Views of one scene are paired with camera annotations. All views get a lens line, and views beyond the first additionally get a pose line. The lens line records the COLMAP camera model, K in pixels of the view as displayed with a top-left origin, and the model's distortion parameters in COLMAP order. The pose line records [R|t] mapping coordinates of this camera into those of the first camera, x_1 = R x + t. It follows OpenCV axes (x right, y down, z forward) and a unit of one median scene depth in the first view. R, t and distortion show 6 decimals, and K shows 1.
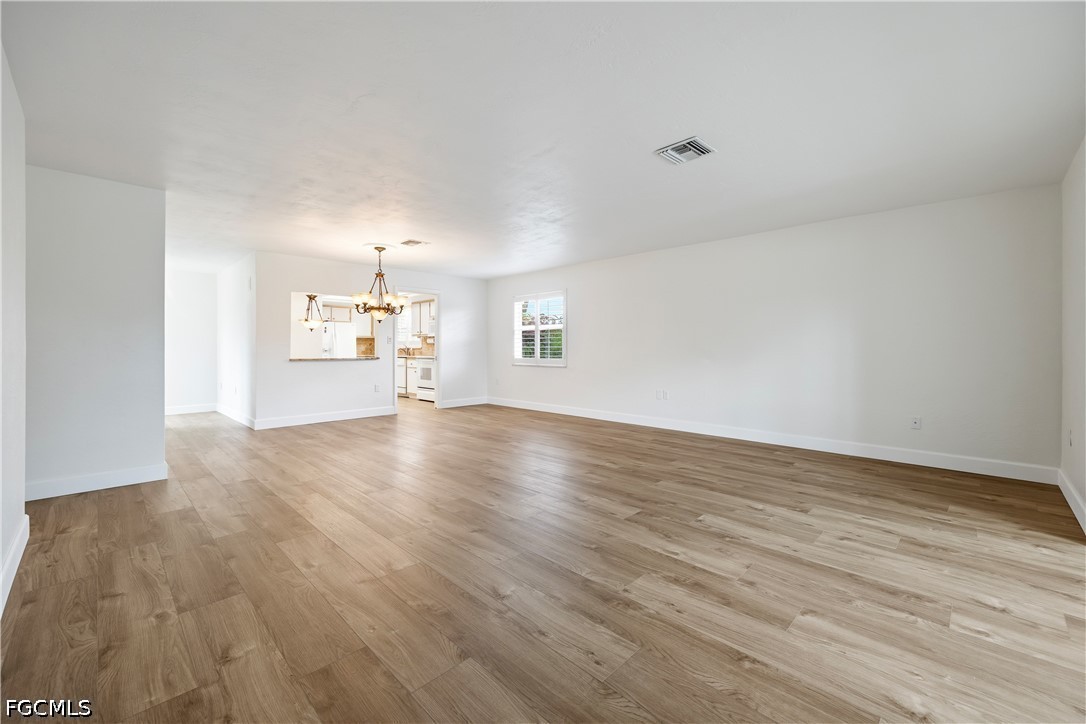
lens RADIAL K [[441.2, 0, 541.9], [0, 441.2, 351.7], [0, 0, 1]] dist [0.000105, 0.000027]
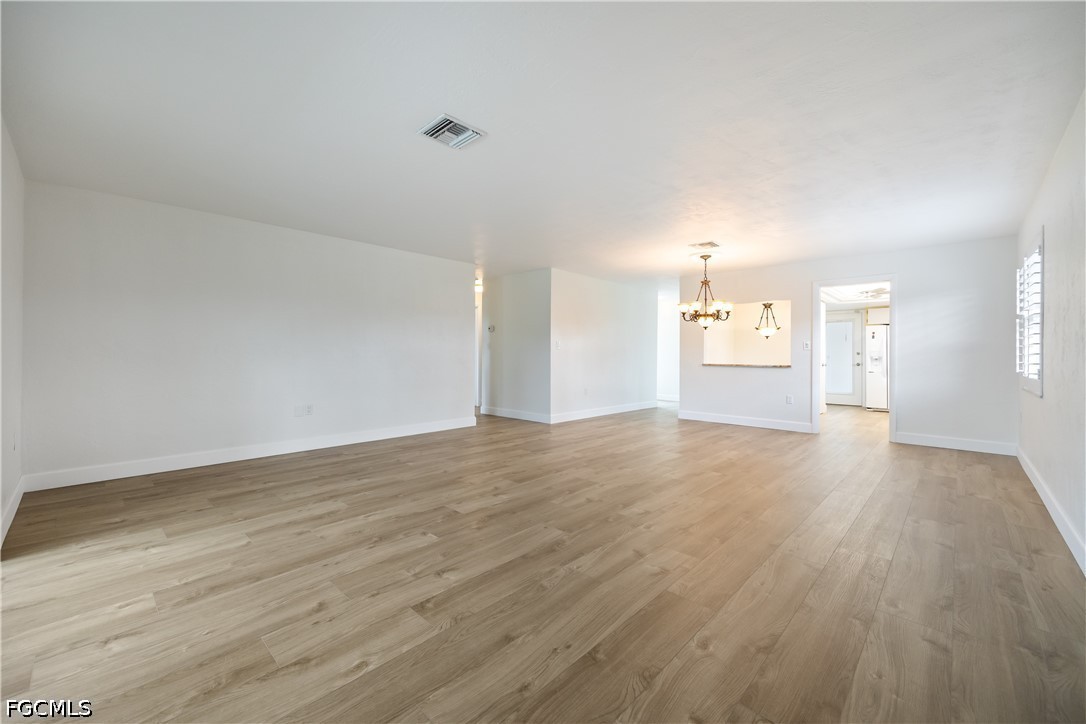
lens RADIAL K [[441.2, 0, 551.7], [0, 441.2, 352.2], [0, 0, 1]] dist [0.000105, 0.000027]
pose [[0.033708, -0.005883, -0.999414, 1.554735], [-0.015495, 0.999859, -0.006408, -0.001164], [0.999312, 0.015702, 0.033612, 1.467436]]
